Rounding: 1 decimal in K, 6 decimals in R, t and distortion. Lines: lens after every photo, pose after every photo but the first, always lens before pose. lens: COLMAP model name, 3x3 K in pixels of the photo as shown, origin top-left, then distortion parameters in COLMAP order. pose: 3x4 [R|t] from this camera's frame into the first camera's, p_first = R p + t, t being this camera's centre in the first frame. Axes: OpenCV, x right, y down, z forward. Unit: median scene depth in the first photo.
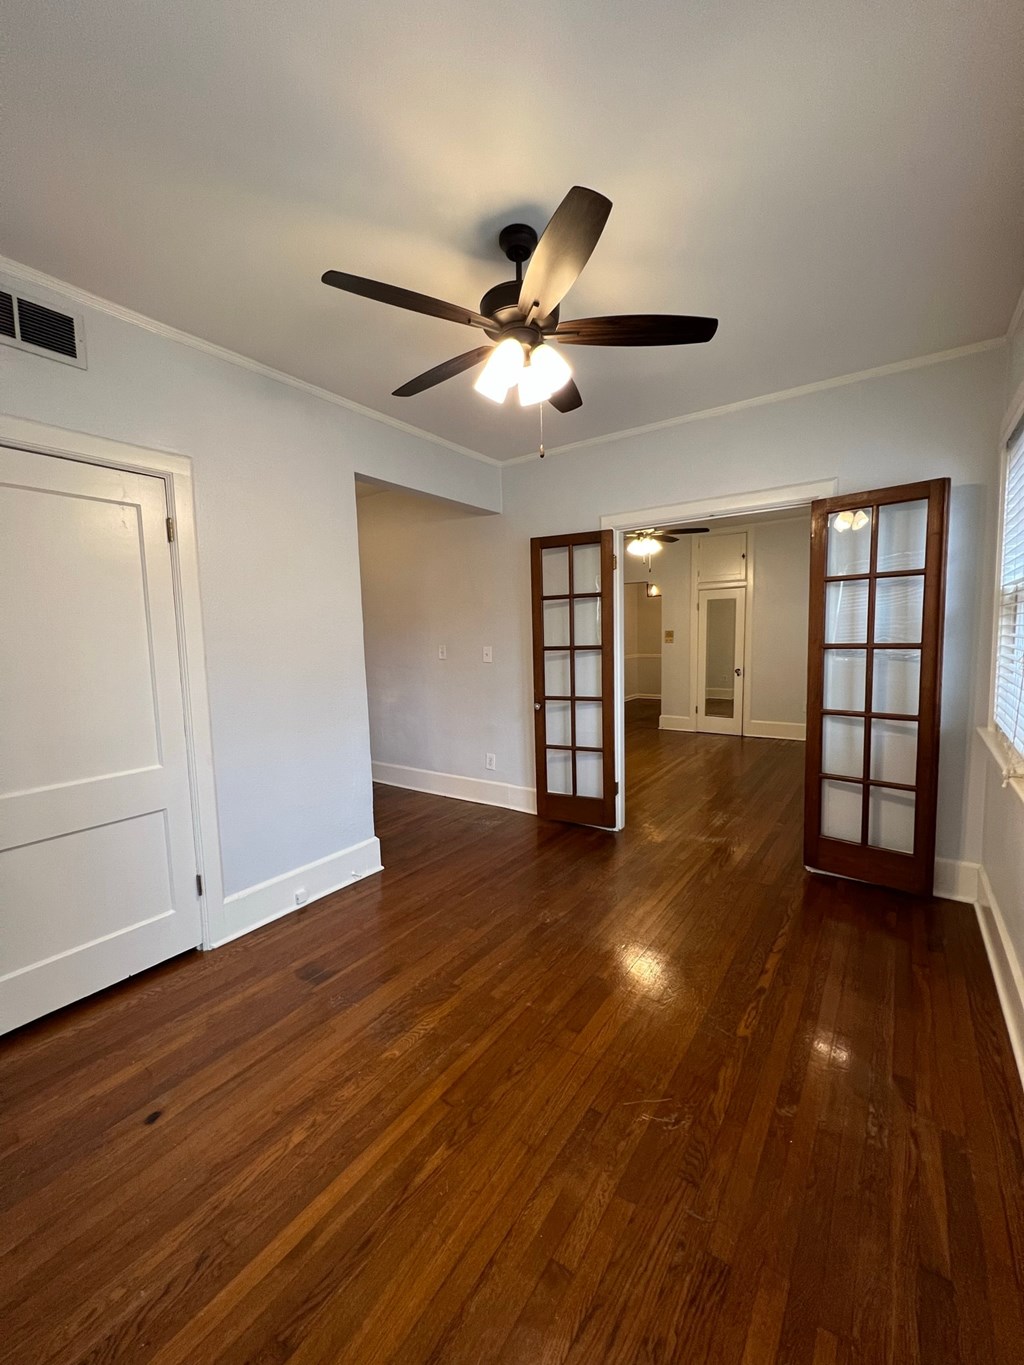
lens RADIAL K [[548.1, 0, 518.7], [0, 548.1, 684.8], [0, 0, 1]] dist [-0.003056, 0.000027]
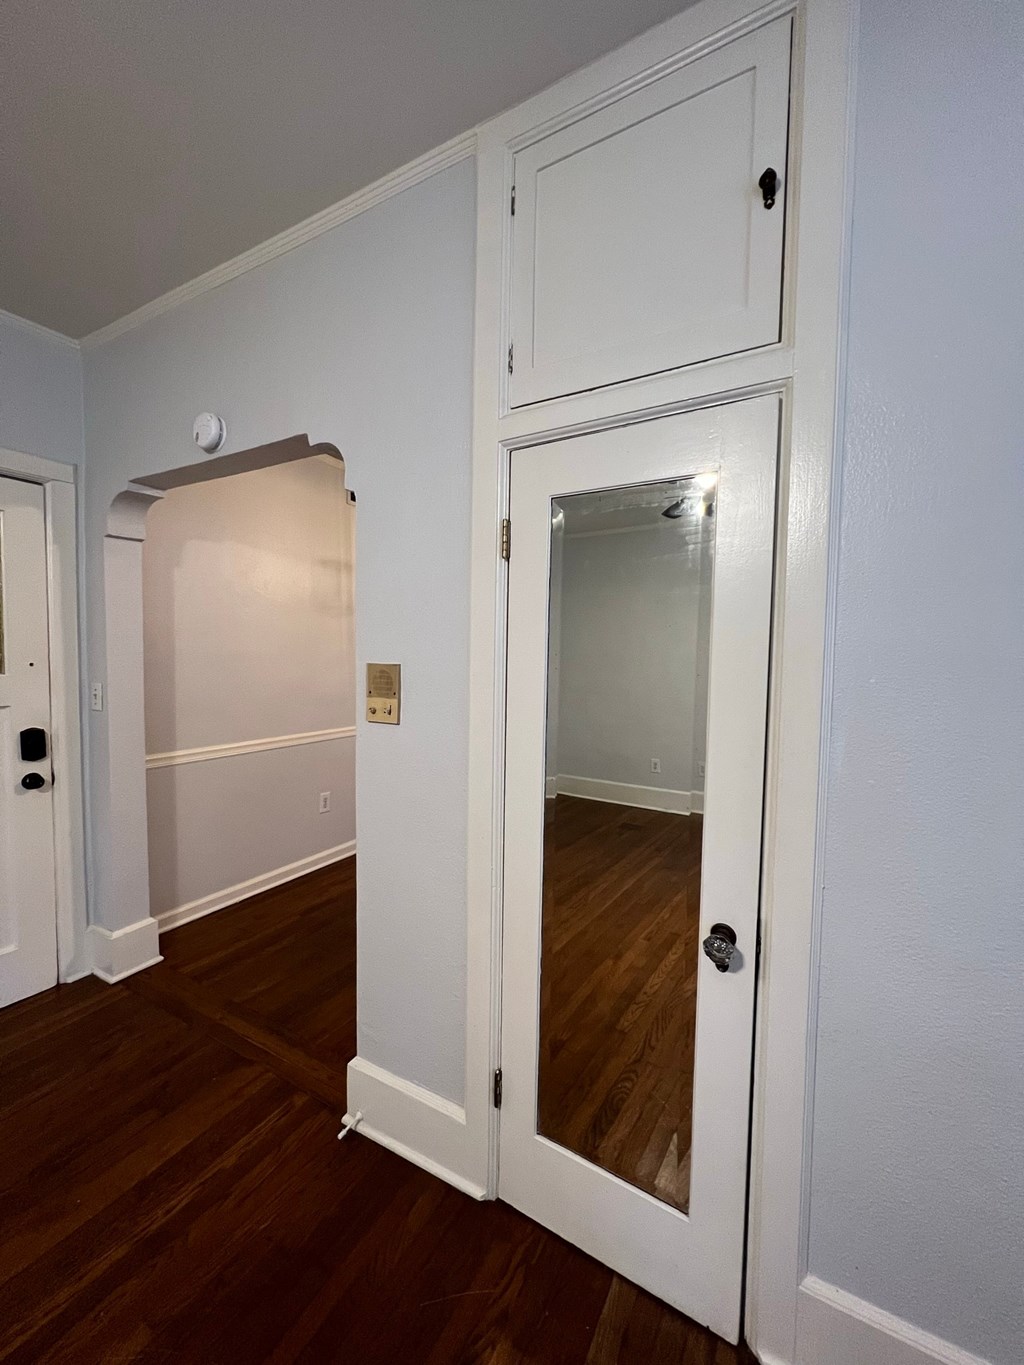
lens RADIAL K [[548.1, 0, 518.7], [0, 548.1, 684.8], [0, 0, 1]] dist [-0.003056, 0.000027]
pose [[0.994426, 0.025799, 0.102236, 0.317492], [-0.021510, 0.998850, -0.042837, -0.087462], [-0.103223, 0.040399, 0.993837, 0.829085]]
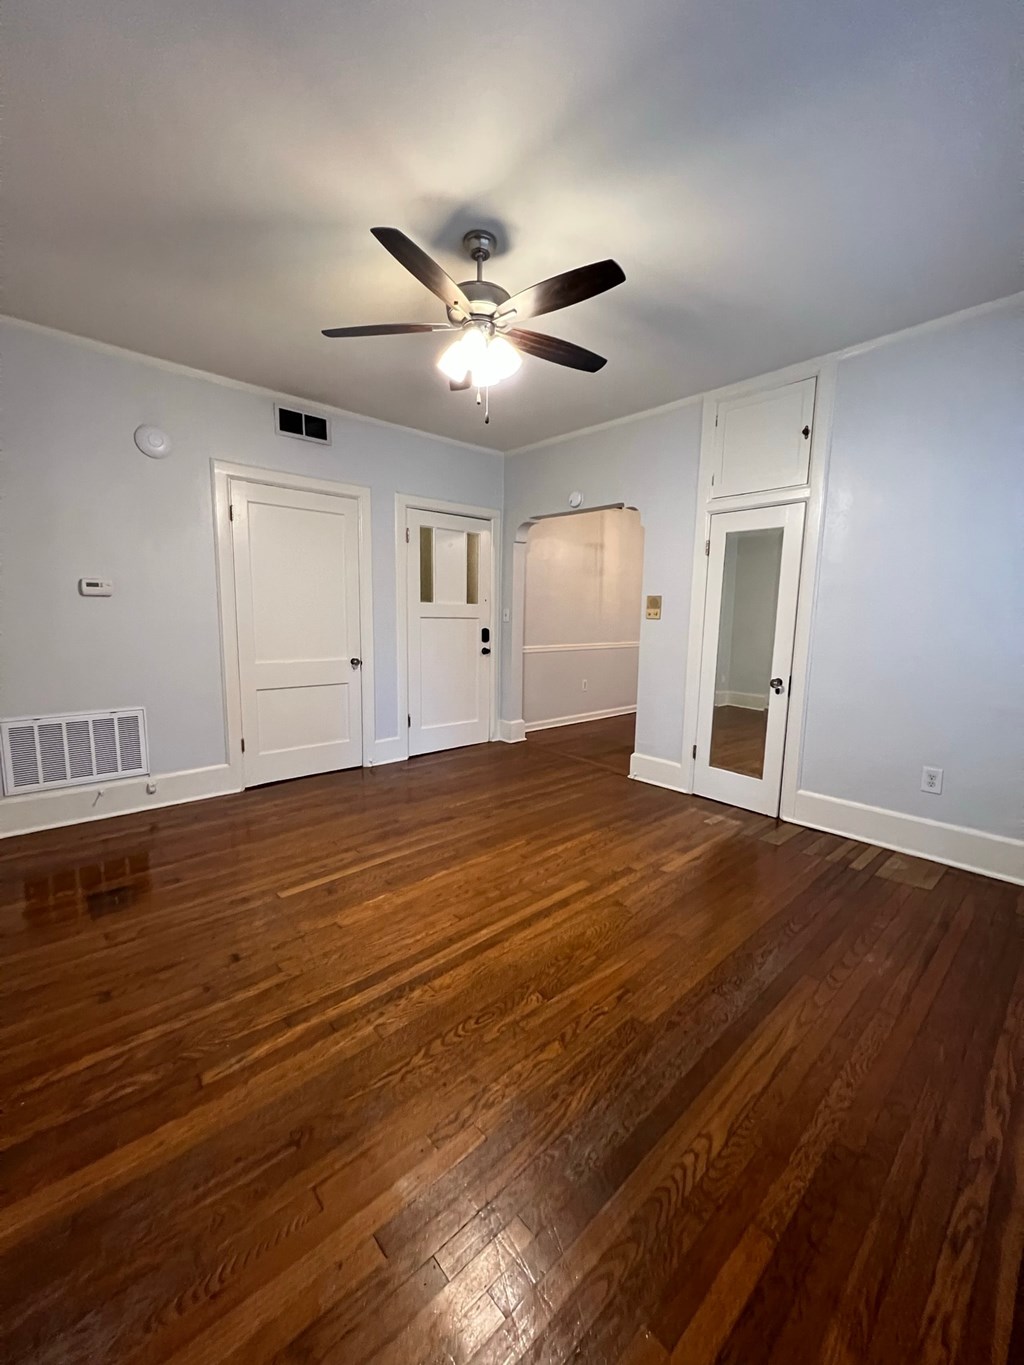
lens RADIAL K [[548.1, 0, 518.7], [0, 548.1, 684.8], [0, 0, 1]] dist [-0.003056, 0.000027]
pose [[0.976353, 0.063322, -0.206699, 0.273349], [-0.055247, 0.997476, 0.044611, -0.031737], [0.209002, -0.032136, 0.977387, 0.479869]]
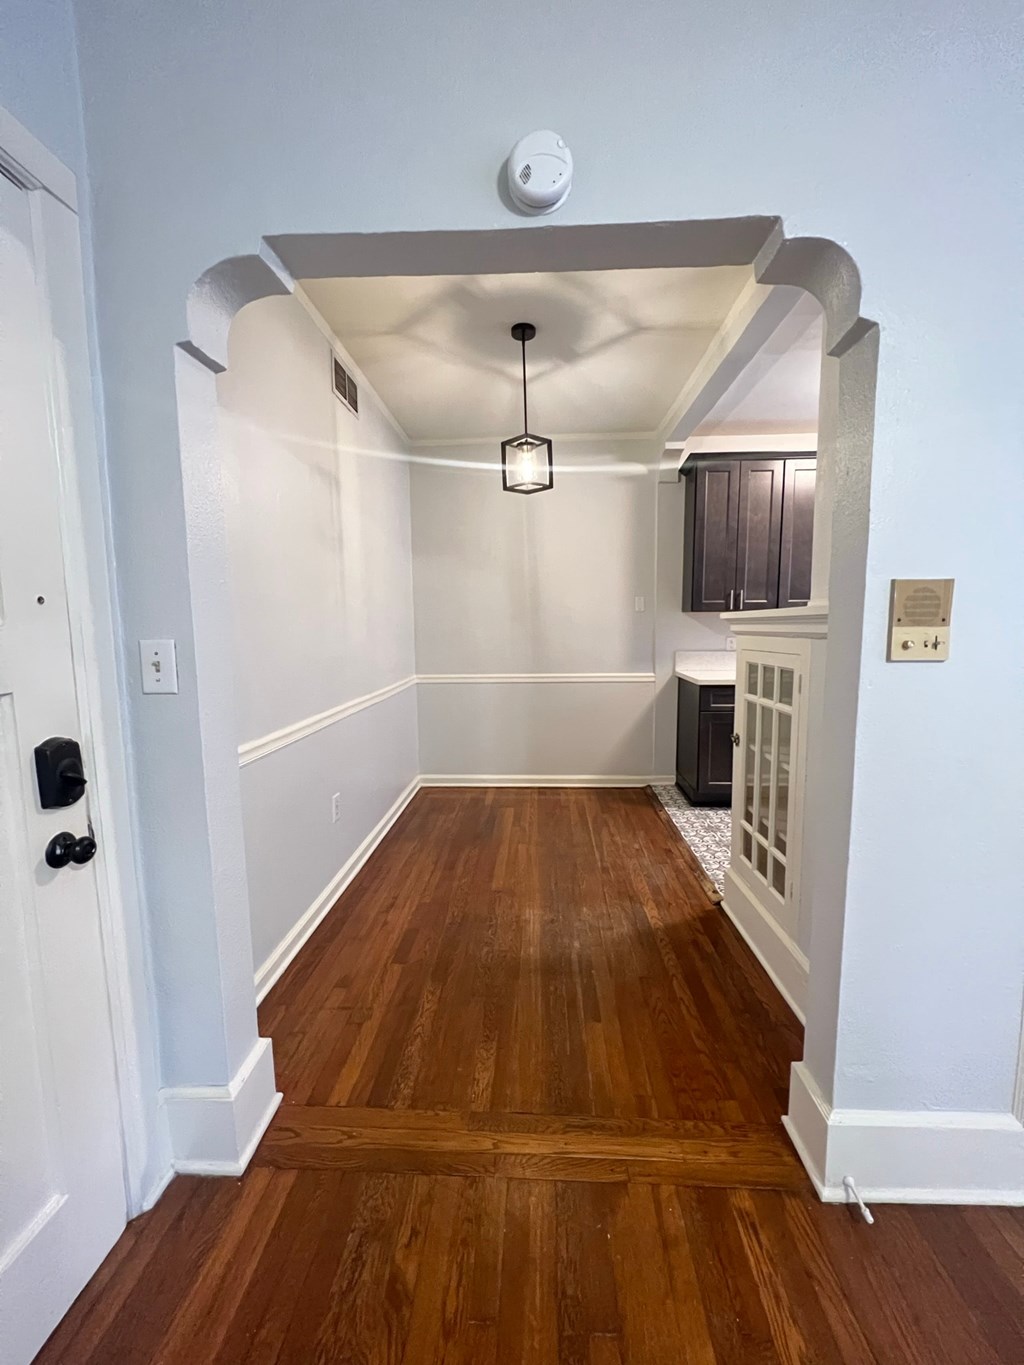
lens RADIAL K [[540.9, 0, 517.8], [0, 540.9, 684.7], [0, 0, 1]] dist [0.000429, 0.000171]
pose [[0.846450, -0.047390, 0.530355, 0.110301], [0.043444, 0.998857, 0.019916, -0.082024], [-0.530693, 0.006183, 0.847542, 0.976414]]
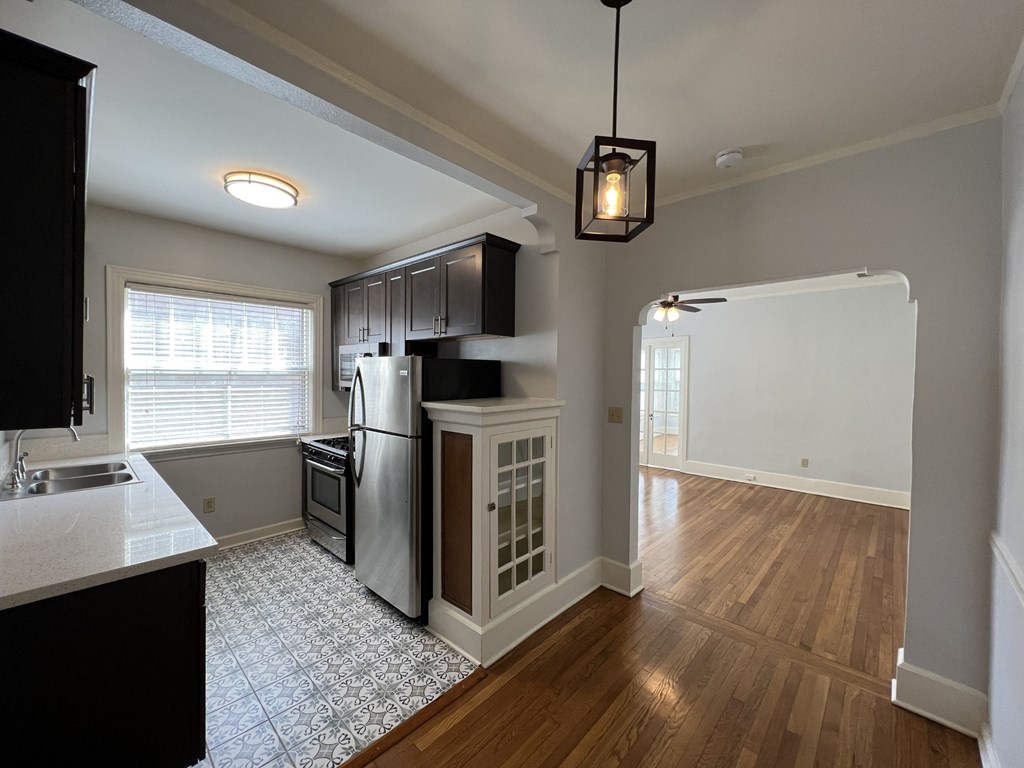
lens RADIAL K [[411.2, 0, 507.9], [0, 411.2, 382.7], [0, 0, 1]] dist [-0.003056, 0.000027]
pose [[-0.988638, 0.003111, 0.150287, 0.353589], [0.019732, 0.993820, 0.109236, -0.166116], [-0.149018, 0.110960, -0.982589, 1.497789]]
